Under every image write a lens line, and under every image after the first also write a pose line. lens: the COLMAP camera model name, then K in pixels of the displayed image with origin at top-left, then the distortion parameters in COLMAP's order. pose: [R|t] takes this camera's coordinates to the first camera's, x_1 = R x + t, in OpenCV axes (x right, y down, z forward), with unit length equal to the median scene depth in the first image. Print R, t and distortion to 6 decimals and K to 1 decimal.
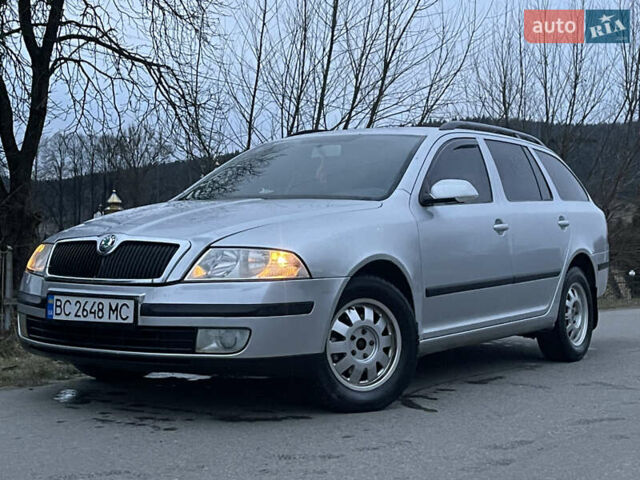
lens RADIAL K [[1028.5, 0, 334.6], [0, 1028.5, 246.3], [0, 0, 1]] dist [0.071932, -0.023478]
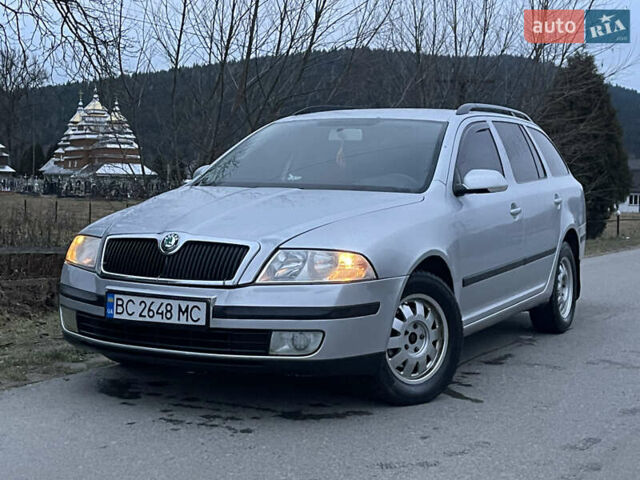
lens RADIAL K [[1030.5, 0, 318.8], [0, 1030.5, 230.7], [0, 0, 1]] dist [0.056725, 0.054321]
pose [[0.994949, 0.001580, 0.100371, -0.171318], [-0.006865, 0.998606, 0.052337, -0.065048], [-0.100148, -0.052762, 0.993573, -0.002075]]
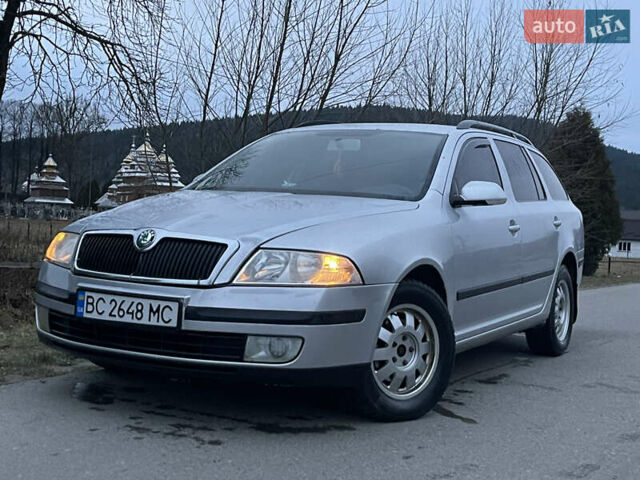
lens RADIAL K [[915.8, 0, 322.4], [0, 915.8, 231.1], [0, 0, 1]] dist [0.058962, -0.052986]
pose [[0.996053, 0.038435, 0.080001, -0.122736], [-0.039847, 0.999076, 0.016121, -0.028698], [-0.079308, -0.019246, 0.996664, 0.148858]]
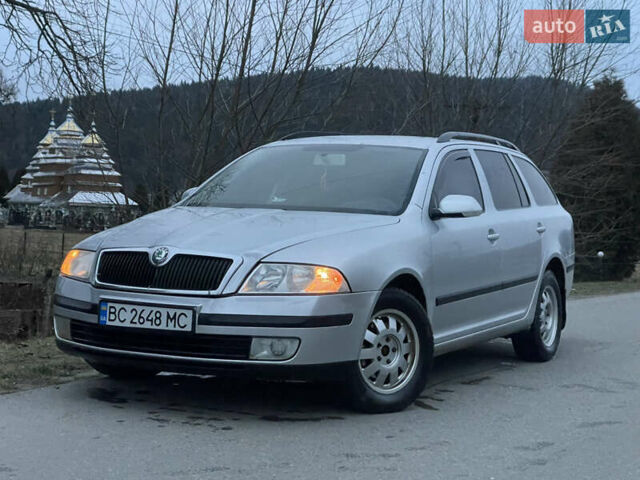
lens RADIAL K [[1164.5, 0, 313.0], [0, 1164.5, 238.1], [0, 0, 1]] dist [0.014218, 1.784193]
pose [[0.995234, 0.021750, 0.095054, -0.171501], [-0.024122, 0.999424, 0.023874, -0.052060], [-0.094480, -0.026053, 0.995186, -0.217873]]
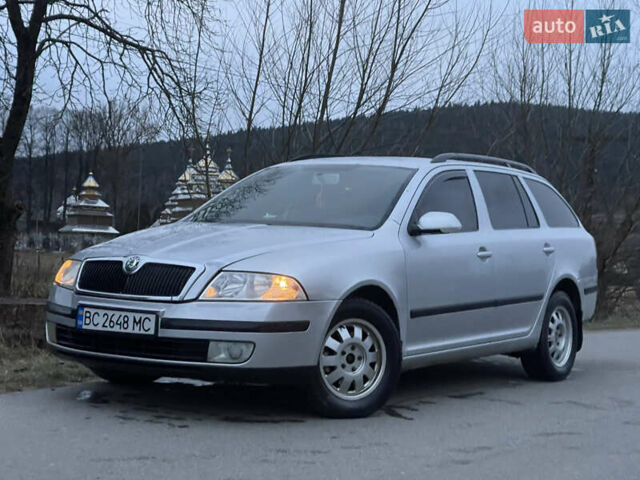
lens RADIAL K [[1160.8, 0, 317.9], [0, 1160.8, 240.6], [0, 0, 1]] dist [0.013575, 2.138325]
pose [[0.999366, 0.031809, -0.016005, 0.006353], [-0.031841, 0.999491, -0.001763, -0.032068], [0.015940, 0.002271, 0.999870, -0.283636]]
